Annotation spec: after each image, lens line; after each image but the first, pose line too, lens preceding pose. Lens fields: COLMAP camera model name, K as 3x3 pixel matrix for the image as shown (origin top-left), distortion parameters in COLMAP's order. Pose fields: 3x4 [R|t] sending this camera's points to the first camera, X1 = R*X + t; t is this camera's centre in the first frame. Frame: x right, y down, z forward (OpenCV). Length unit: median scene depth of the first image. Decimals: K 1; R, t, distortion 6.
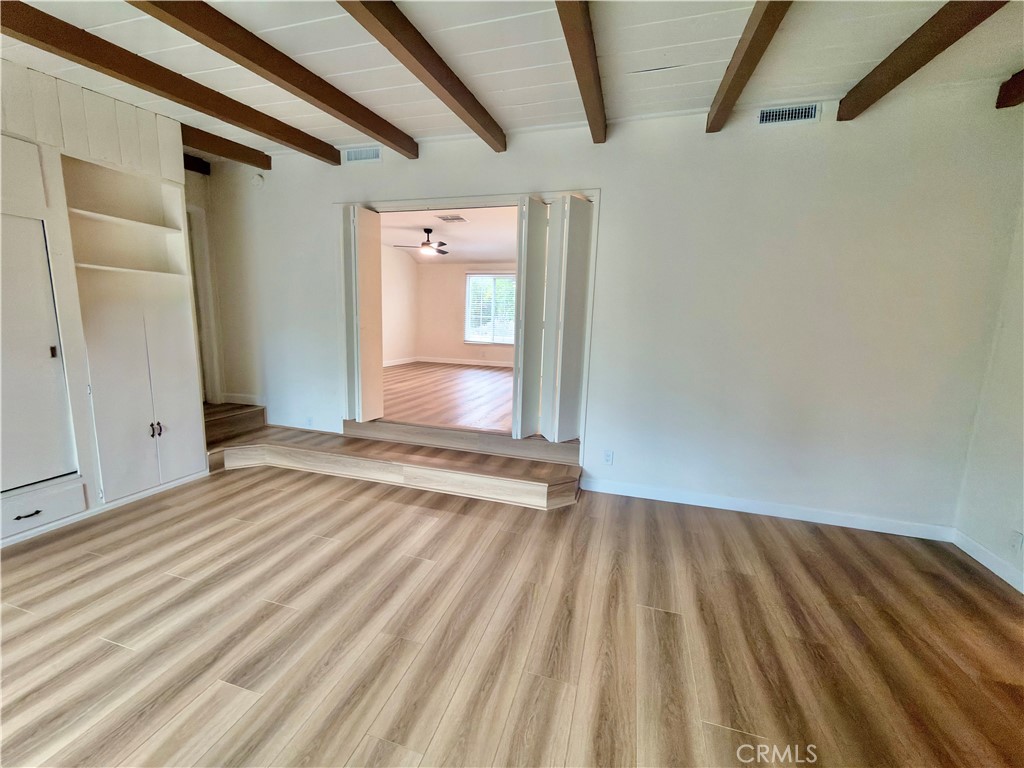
lens RADIAL K [[410.4, 0, 515.2], [0, 410.4, 384.6], [0, 0, 1]] dist [0.001439, 0.000657]
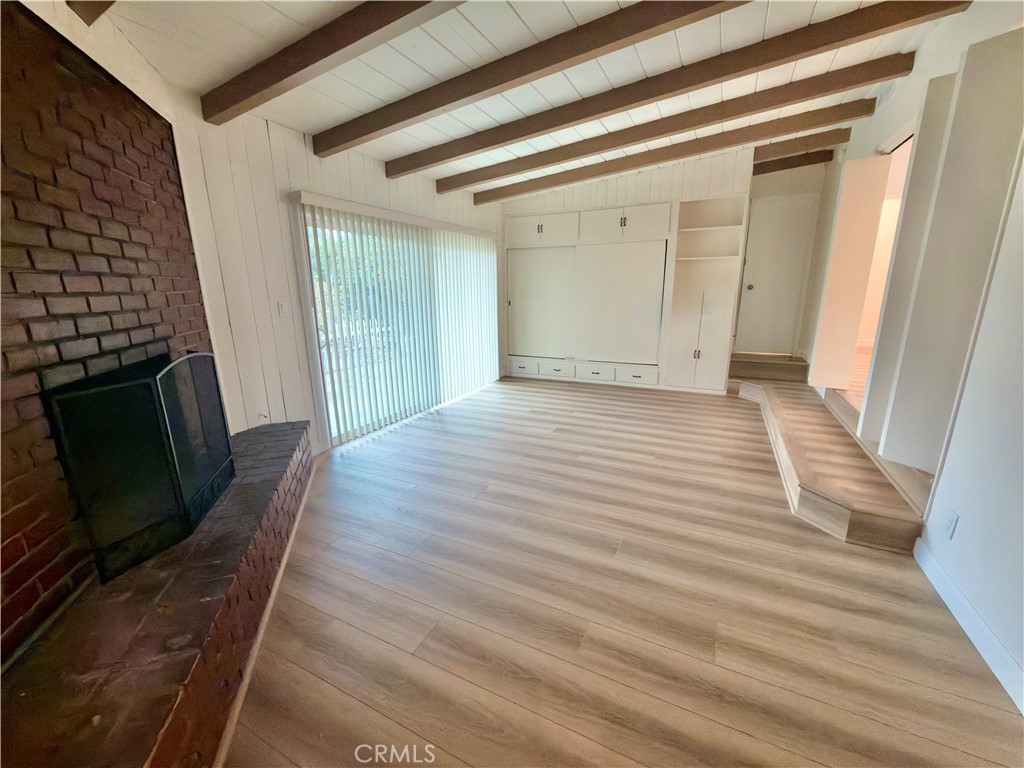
lens RADIAL K [[410.4, 0, 515.2], [0, 410.4, 384.6], [0, 0, 1]] dist [0.001439, 0.000657]
pose [[-0.173050, 0.197051, -0.965000, 0.938462], [-0.151537, 0.962789, 0.223774, -0.034351], [0.973186, 0.184957, -0.136750, 0.566953]]
